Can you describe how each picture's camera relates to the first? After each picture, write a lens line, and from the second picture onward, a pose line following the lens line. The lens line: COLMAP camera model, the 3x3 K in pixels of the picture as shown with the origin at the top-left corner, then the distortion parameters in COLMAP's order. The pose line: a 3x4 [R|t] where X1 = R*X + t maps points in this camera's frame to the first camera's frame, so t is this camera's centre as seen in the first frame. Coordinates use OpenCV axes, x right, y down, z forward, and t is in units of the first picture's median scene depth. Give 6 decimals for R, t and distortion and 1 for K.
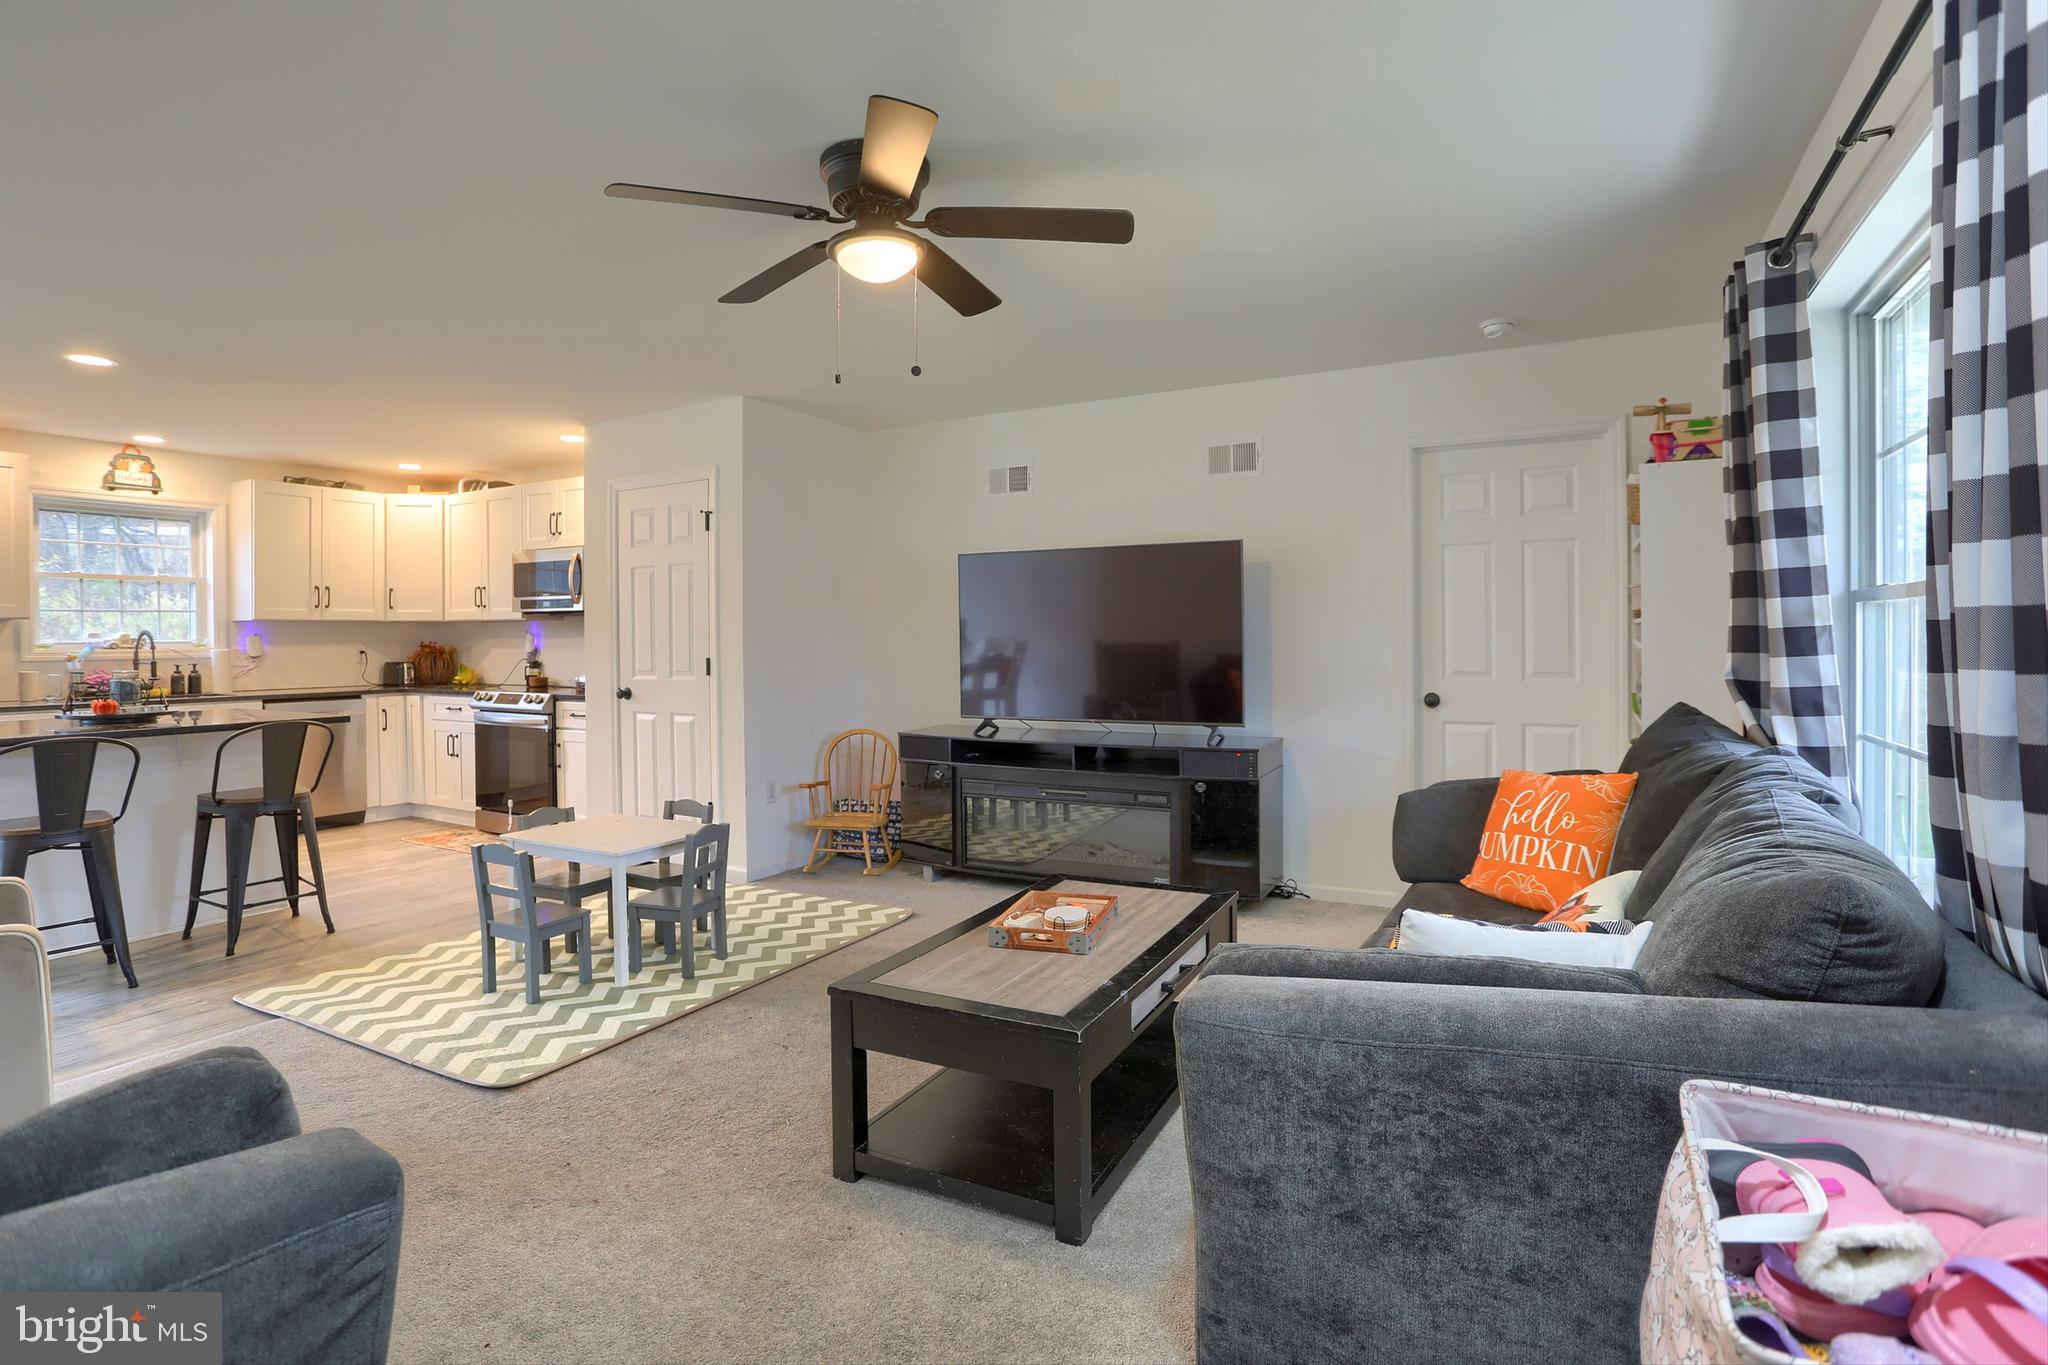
lens RADIAL K [[1017.5, 0, 1001.8], [0, 1017.5, 641.8], [0, 0, 1]] dist [-0.073710, 0.037549]
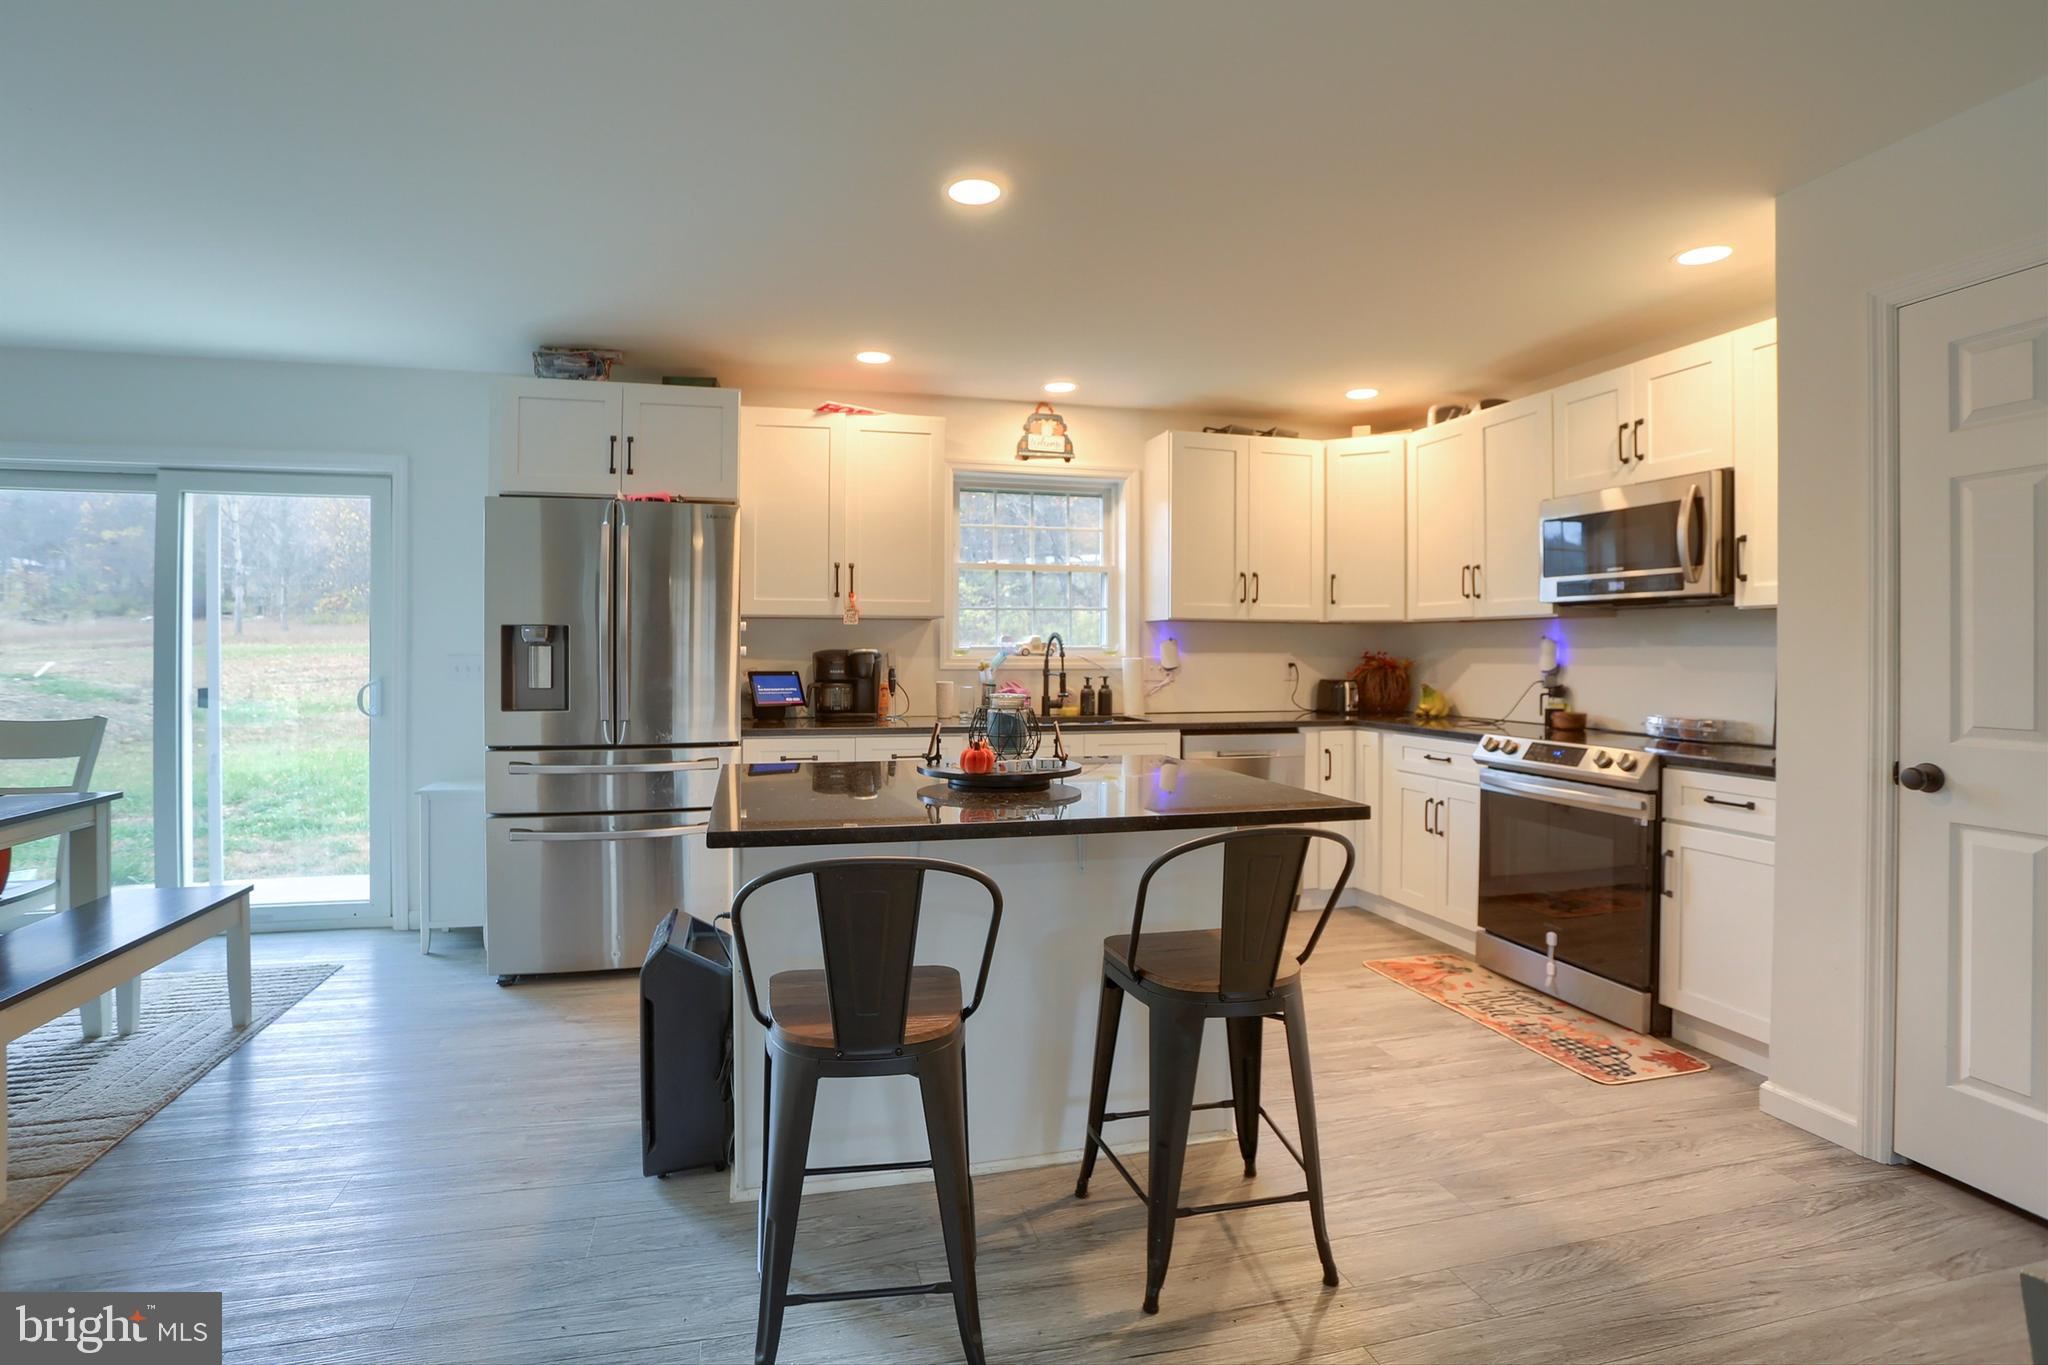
lens RADIAL K [[1011.3, 0, 997.4], [0, 1011.3, 653.6], [0, 0, 1]] dist [-0.073153, 0.032830]
pose [[0.701698, 0.012121, -0.712372, -0.369704], [-0.012478, 0.999911, 0.004723, 0.001852], [0.712366, 0.005575, 0.701786, 0.450652]]
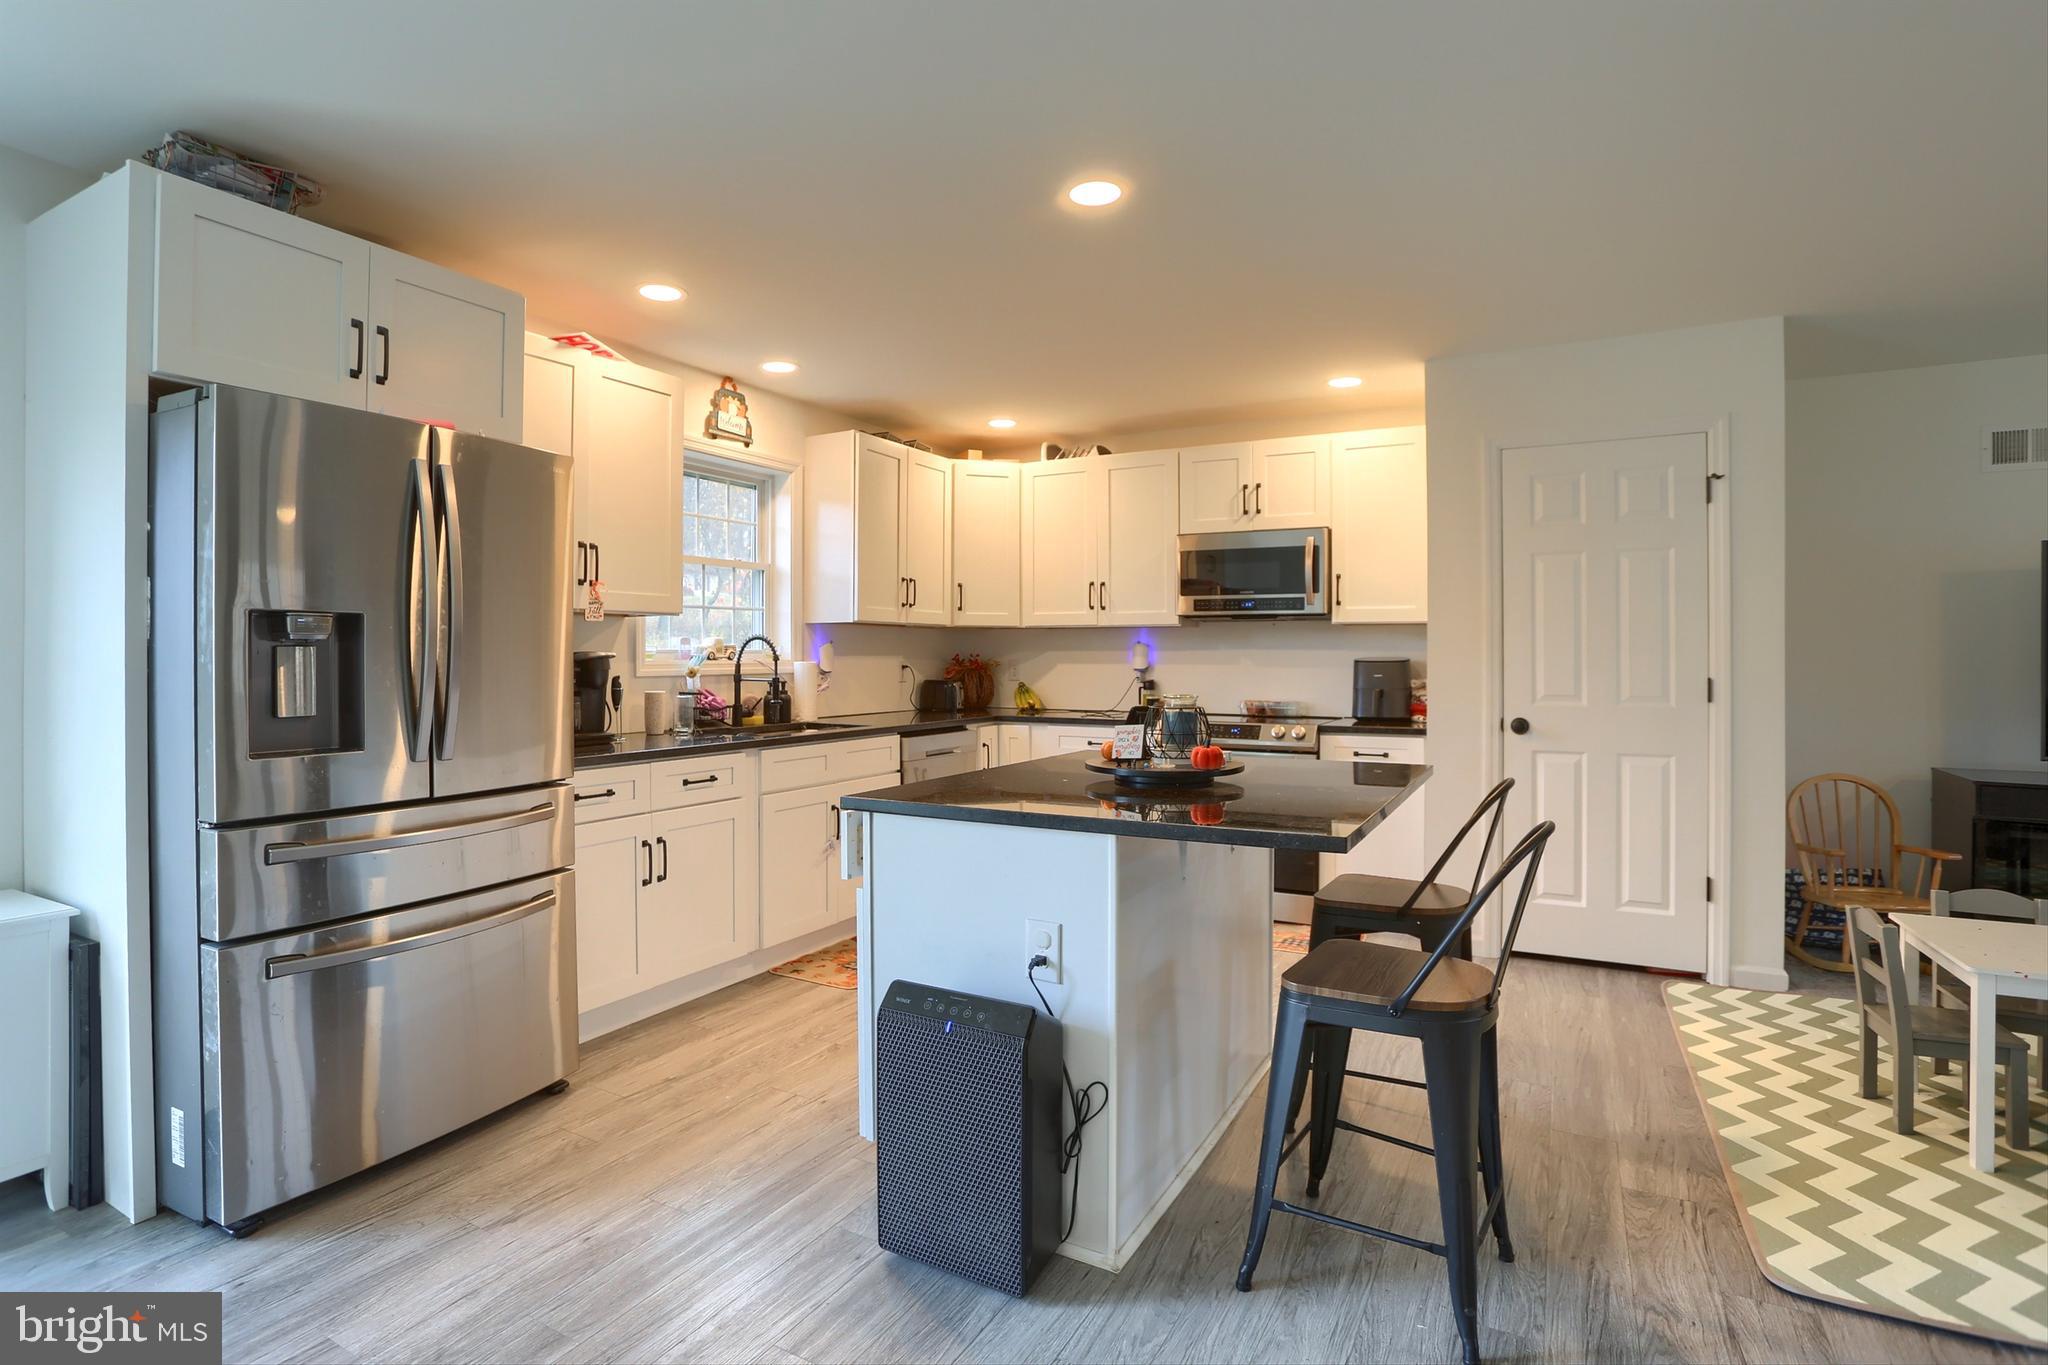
lens RADIAL K [[1011.3, 0, 997.4], [0, 1011.3, 653.6], [0, 0, 1]] dist [-0.073153, 0.032830]
pose [[0.999935, 0.008441, 0.007699, -0.789899], [-0.008387, 0.999940, -0.007060, 0.006960], [-0.007758, 0.006995, 0.999945, 0.299856]]
